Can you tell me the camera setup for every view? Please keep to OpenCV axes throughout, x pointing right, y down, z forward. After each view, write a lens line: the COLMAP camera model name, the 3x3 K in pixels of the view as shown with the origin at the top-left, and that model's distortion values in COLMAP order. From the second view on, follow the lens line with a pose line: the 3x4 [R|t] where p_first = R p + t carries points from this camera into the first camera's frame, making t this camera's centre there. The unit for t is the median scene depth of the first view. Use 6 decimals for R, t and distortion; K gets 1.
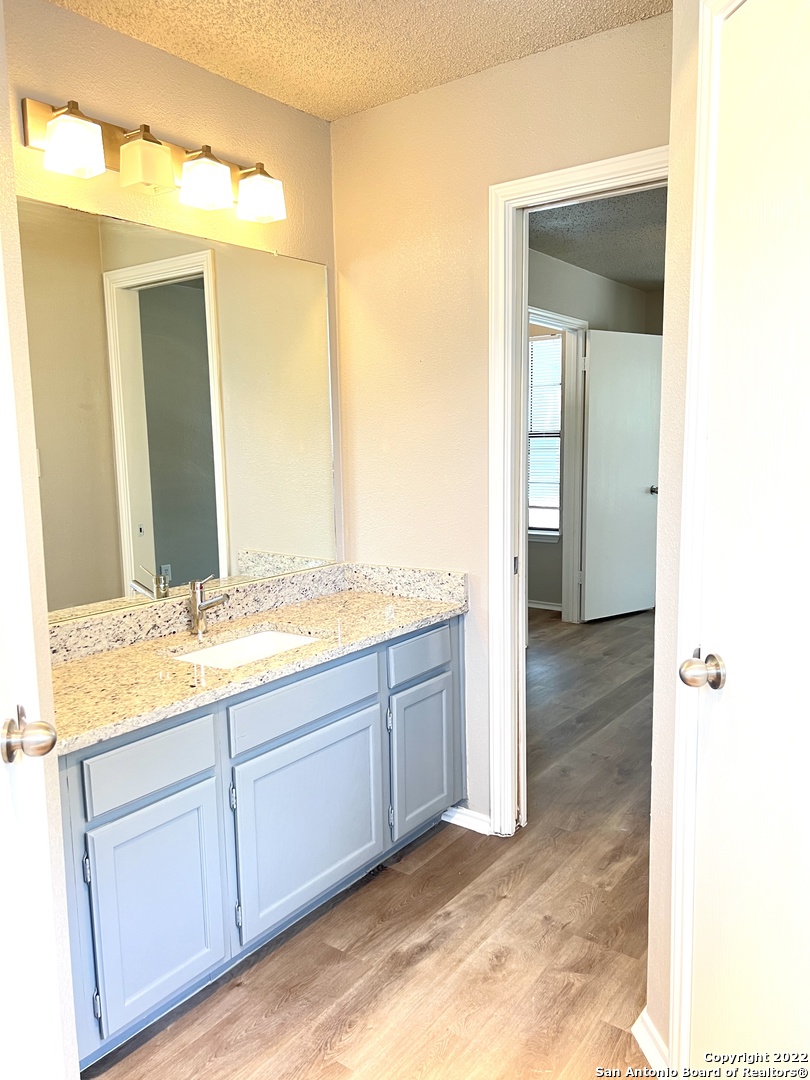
lens RADIAL K [[822.2, 0, 406.2], [0, 822.2, 541.3], [0, 0, 1]] dist [0.034013, -0.006557]
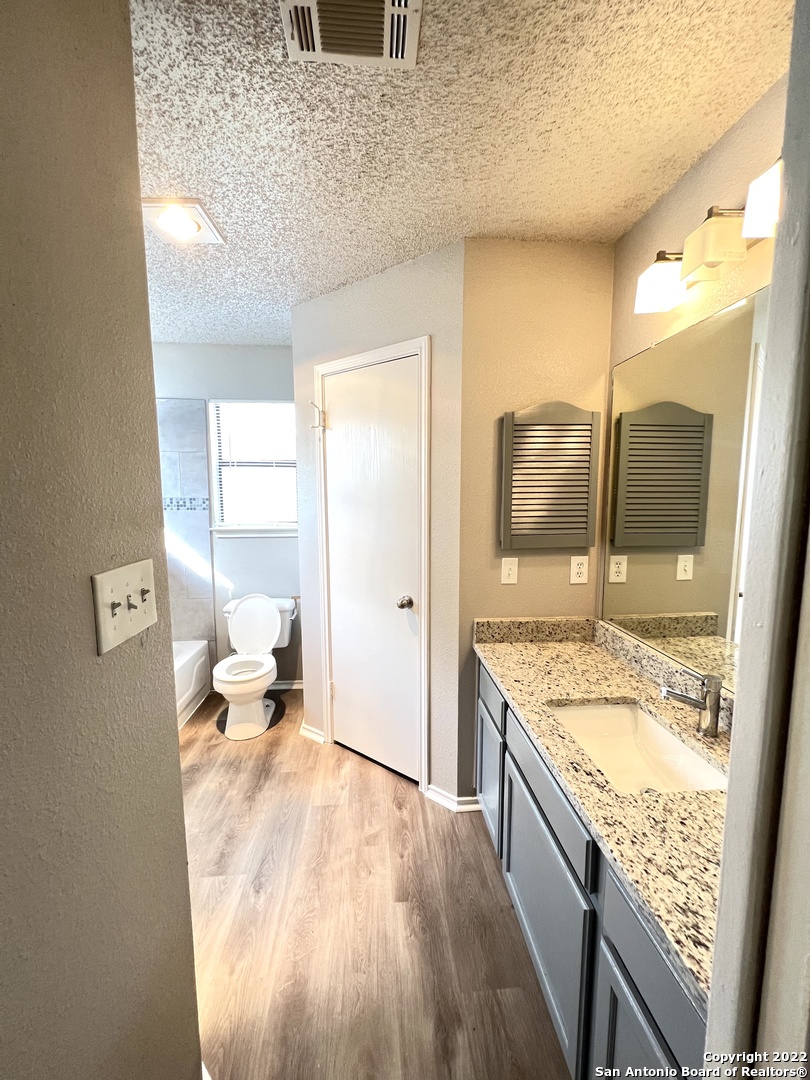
lens RADIAL K [[432.6, 0, 407.2], [0, 432.6, 541.1], [0, 0, 1]] dist [-0.002292, 0.000762]
pose [[-0.759074, 0.090814, -0.644639, 0.327651], [-0.067486, 0.973910, 0.216667, -0.199088], [0.647497, 0.207970, -0.733141, 1.219320]]
